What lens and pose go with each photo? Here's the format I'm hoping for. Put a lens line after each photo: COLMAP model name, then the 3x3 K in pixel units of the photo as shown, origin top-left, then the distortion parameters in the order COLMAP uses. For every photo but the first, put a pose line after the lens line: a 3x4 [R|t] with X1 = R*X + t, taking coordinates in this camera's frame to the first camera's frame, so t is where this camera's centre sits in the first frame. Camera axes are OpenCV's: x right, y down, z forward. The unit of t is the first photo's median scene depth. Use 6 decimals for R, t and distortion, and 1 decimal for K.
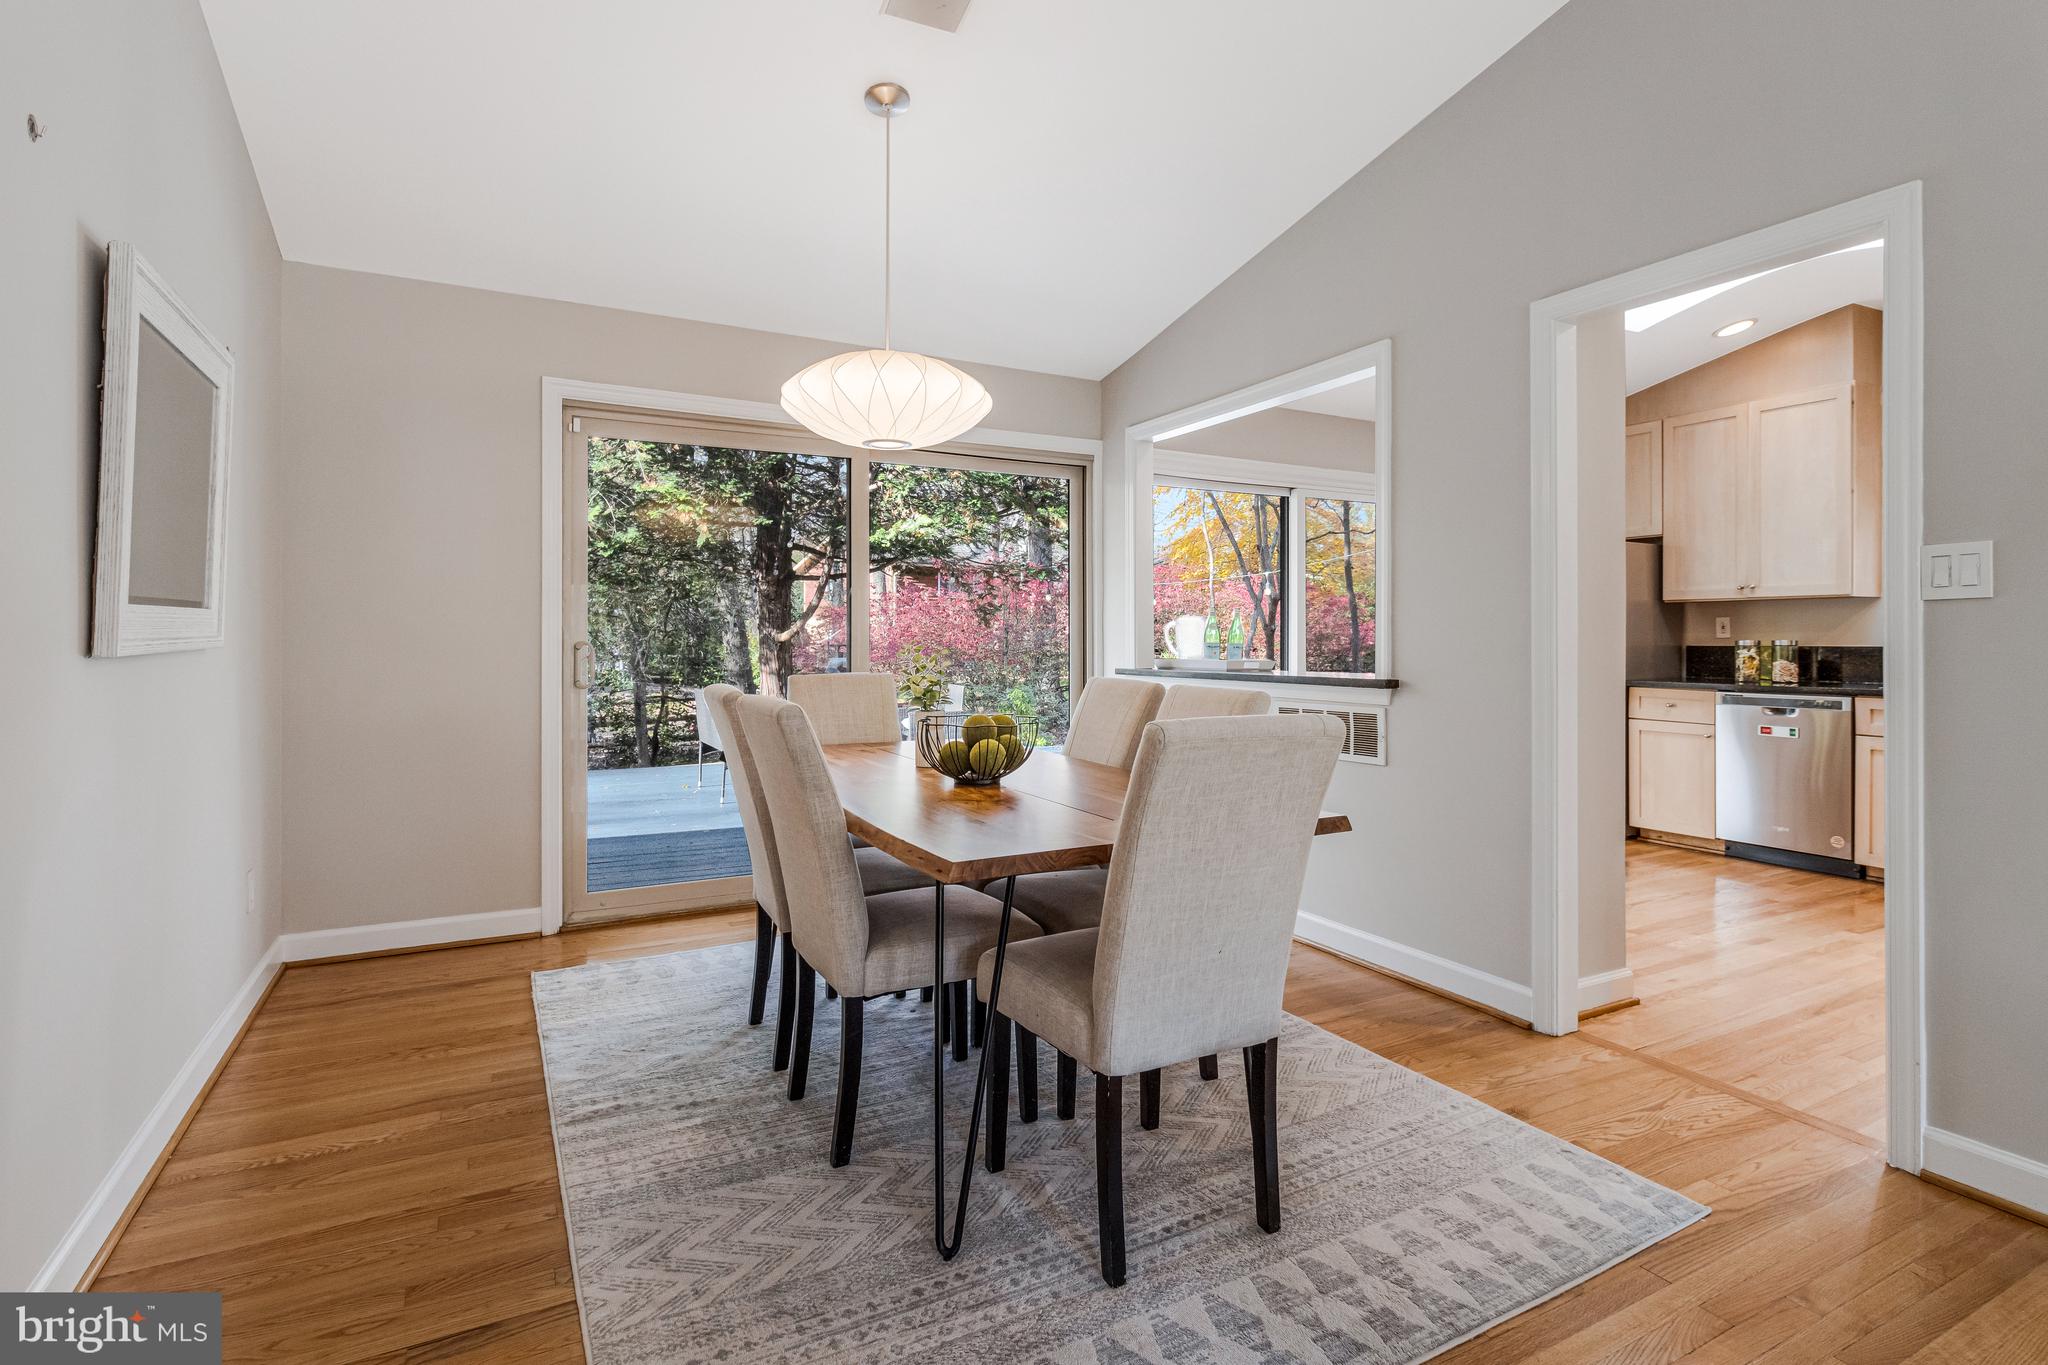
lens RADIAL K [[993.6, 0, 1027.4], [0, 993.6, 648.5], [0, 0, 1]] dist [0.020813, 0.000273]
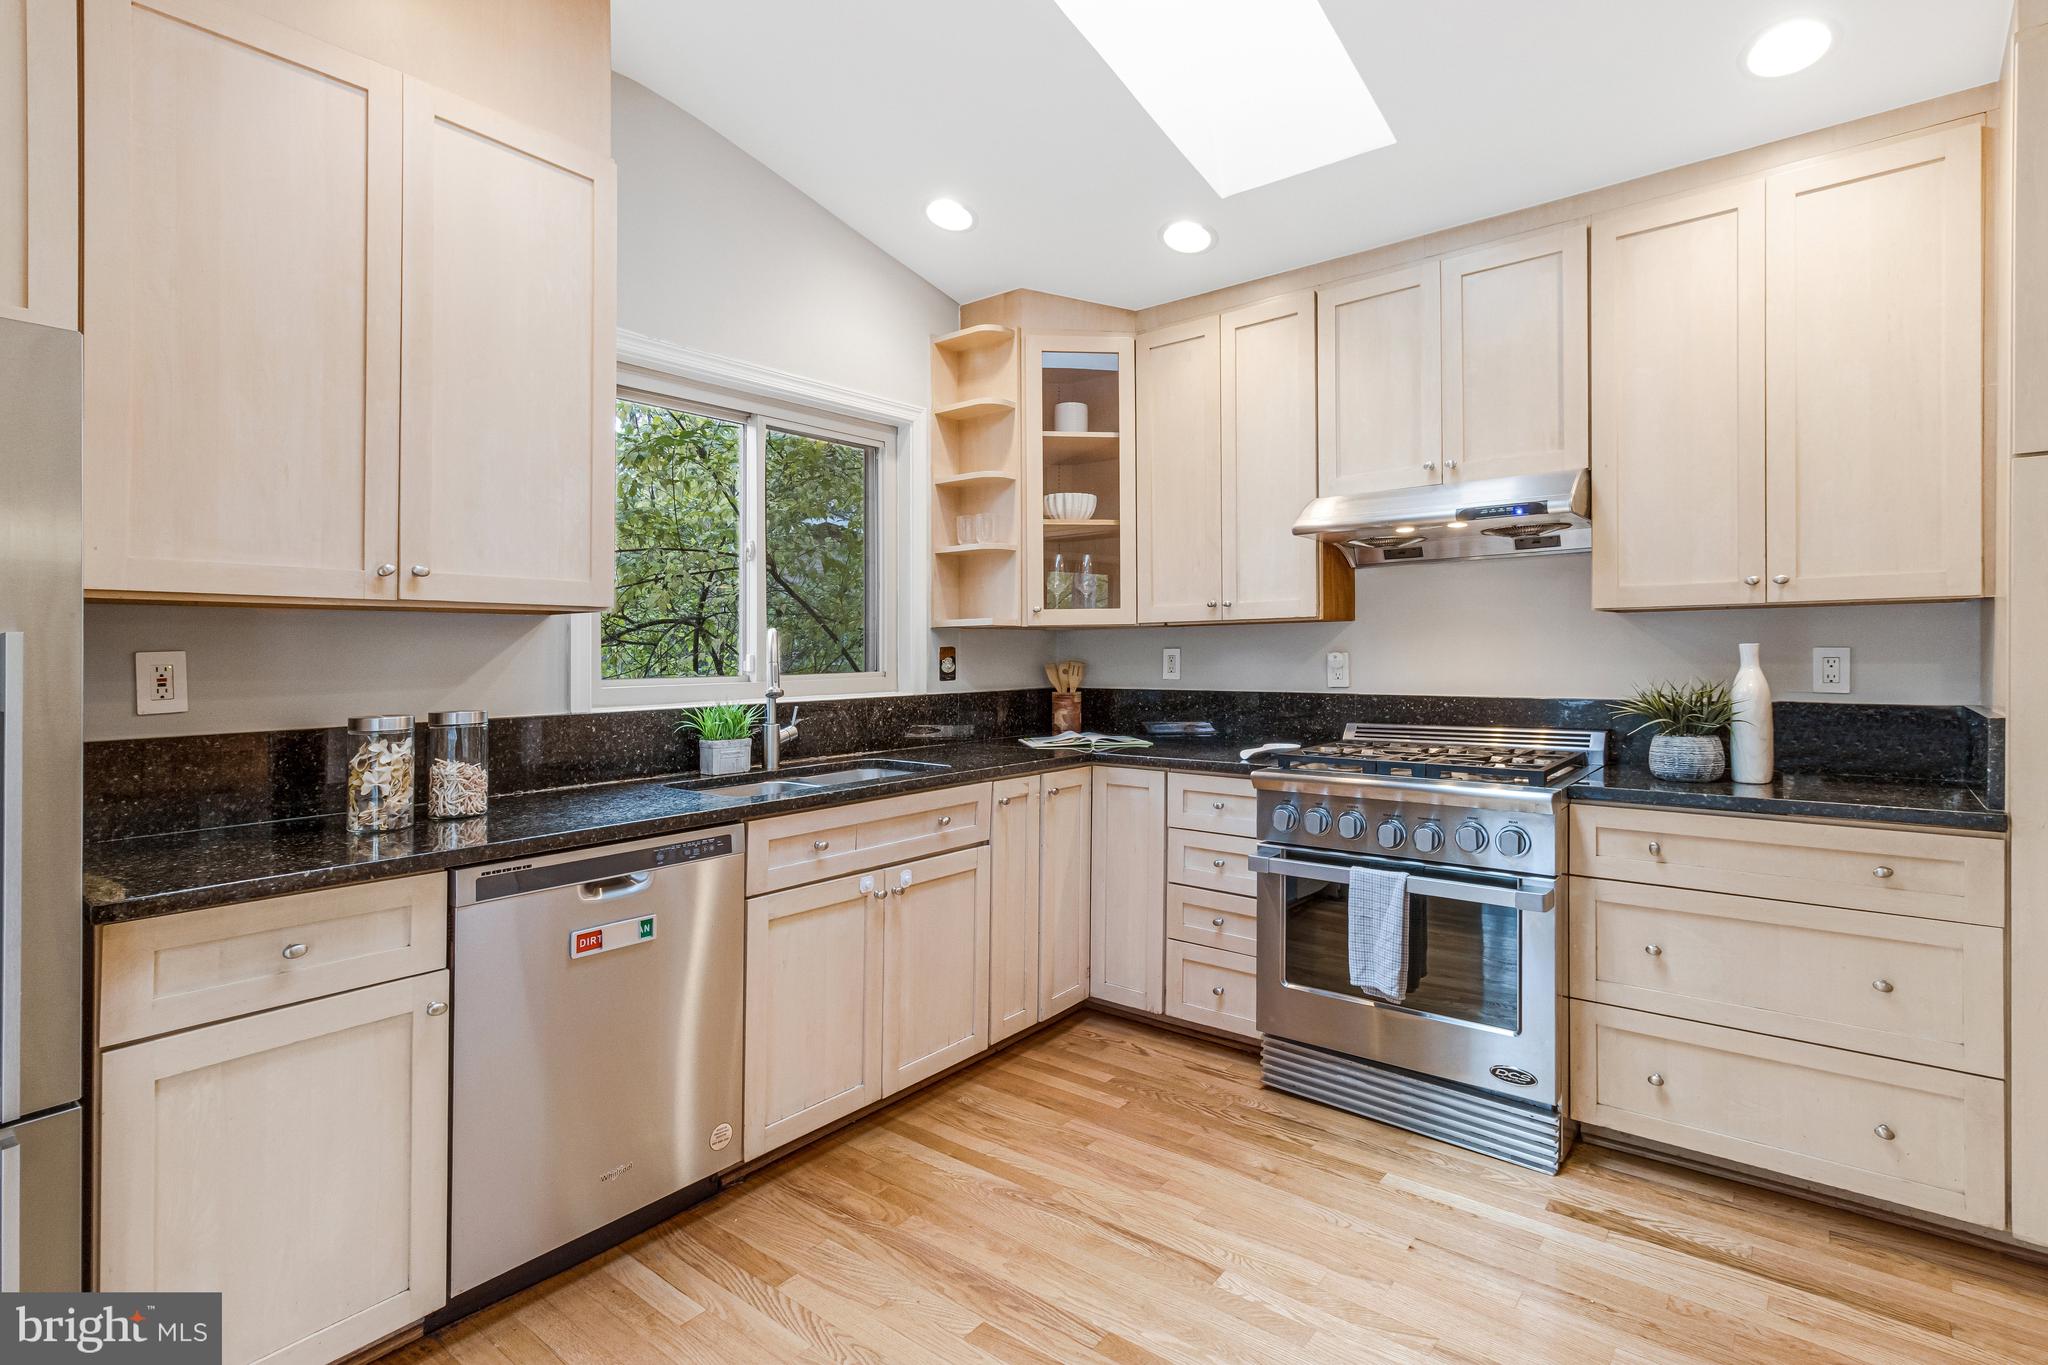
lens RADIAL K [[993.6, 0, 1027.4], [0, 993.6, 648.5], [0, 0, 1]] dist [0.020813, 0.000273]
pose [[-0.398448, -0.000819, 0.917191, 0.288655], [0.017244, 0.999816, 0.008384, -0.031961], [-0.917029, 0.019156, -0.398360, 0.928154]]
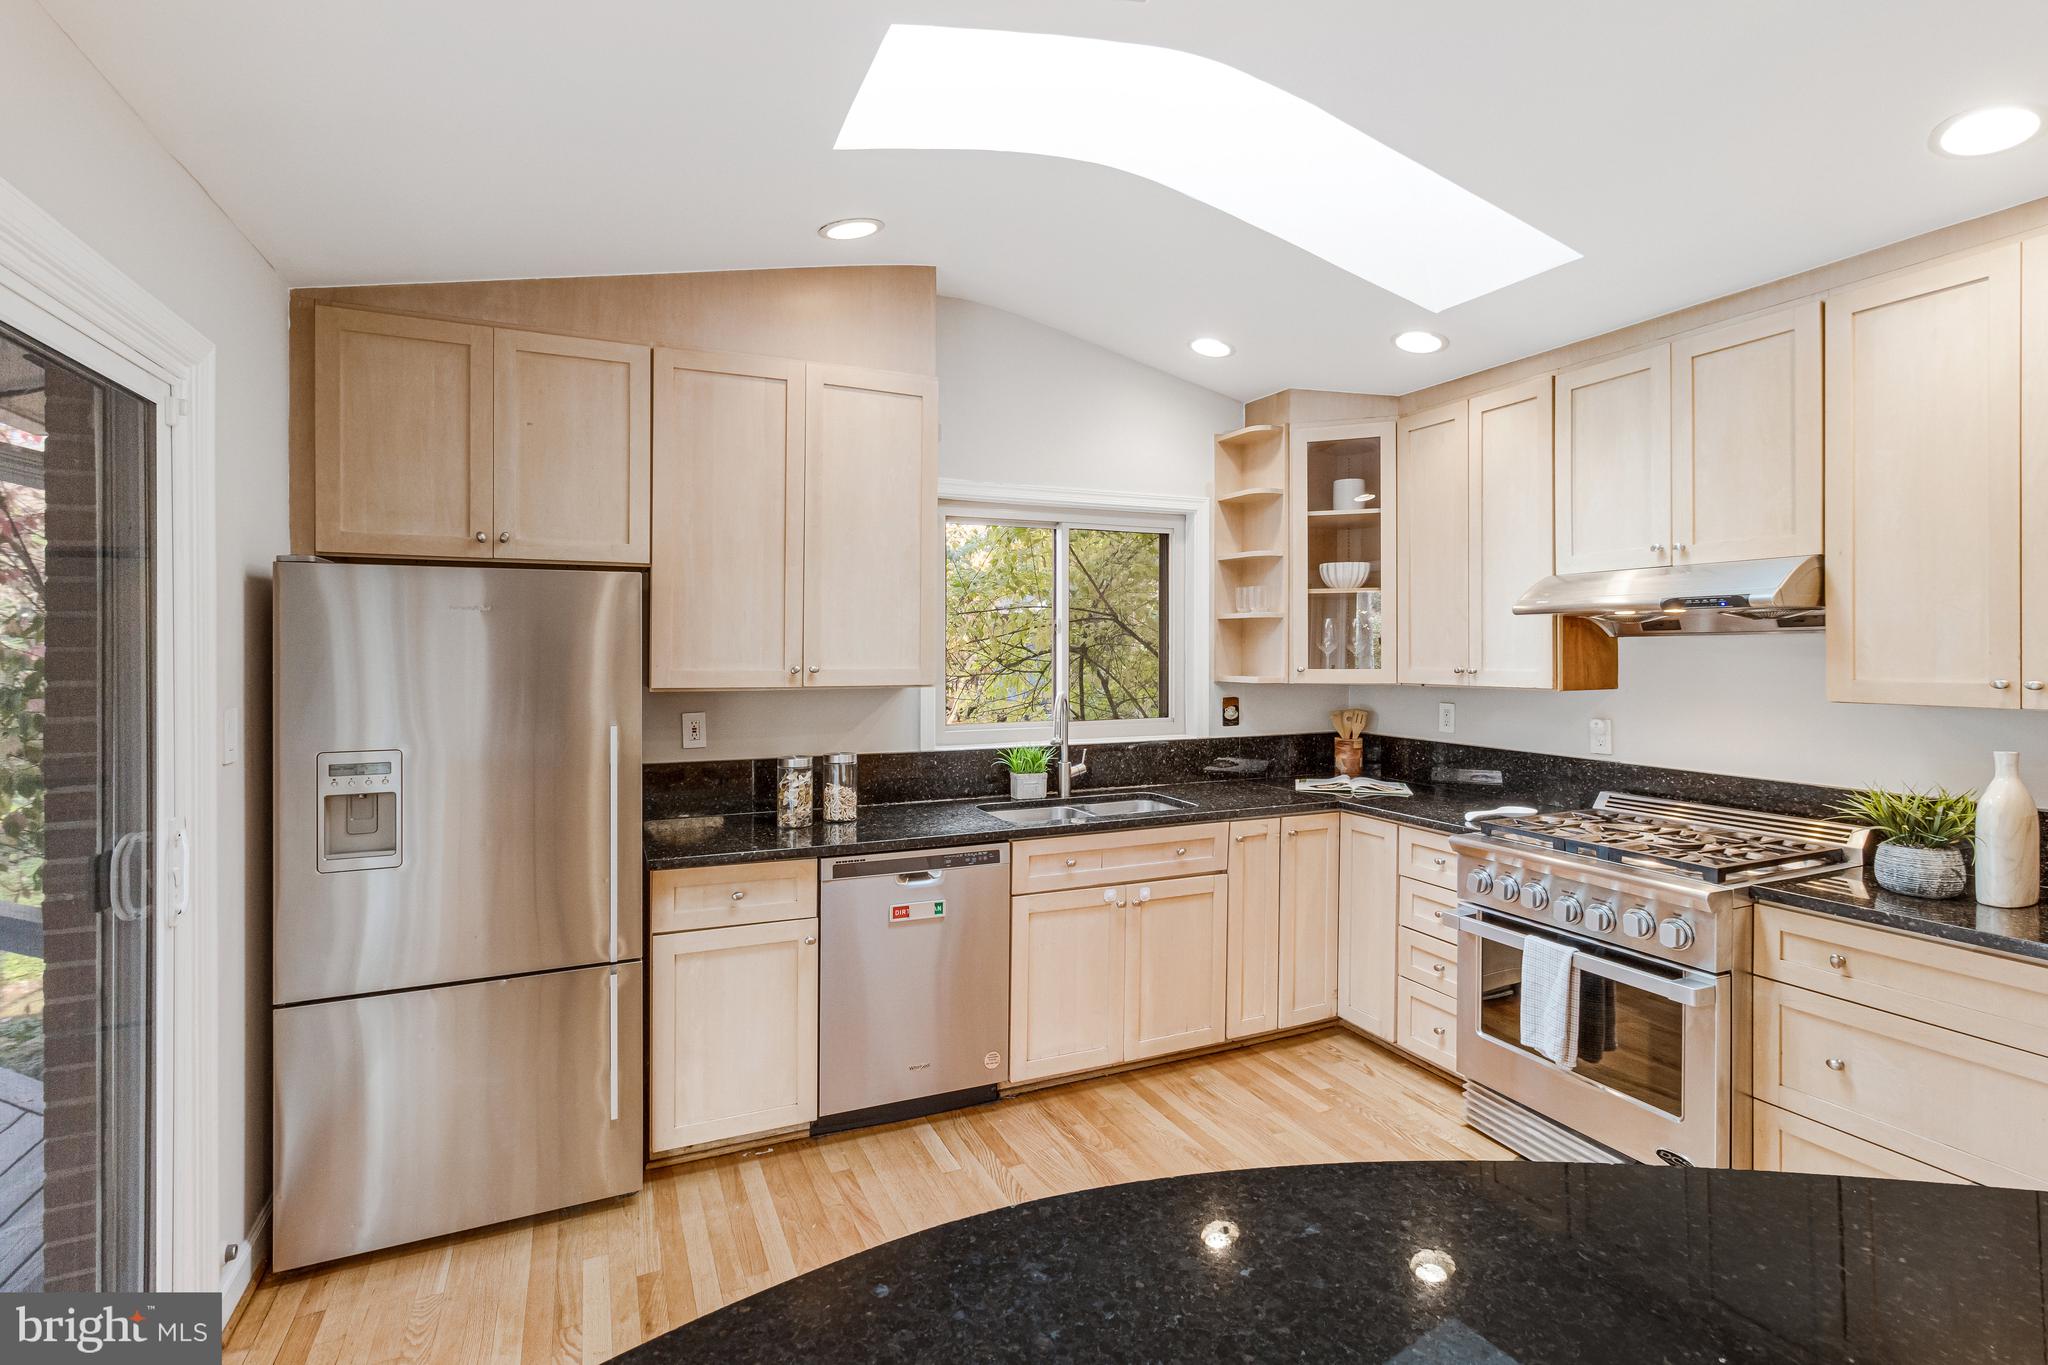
lens RADIAL K [[961.7, 0, 1013.1], [0, 961.7, 635.7], [0, 0, 1]] dist [-0.003024, 0.000098]
pose [[0.071383, 0.003195, 0.997444, 0.153970], [0.015093, 0.999877, -0.004283, -0.076309], [-0.997335, 0.015360, 0.071326, 0.827732]]
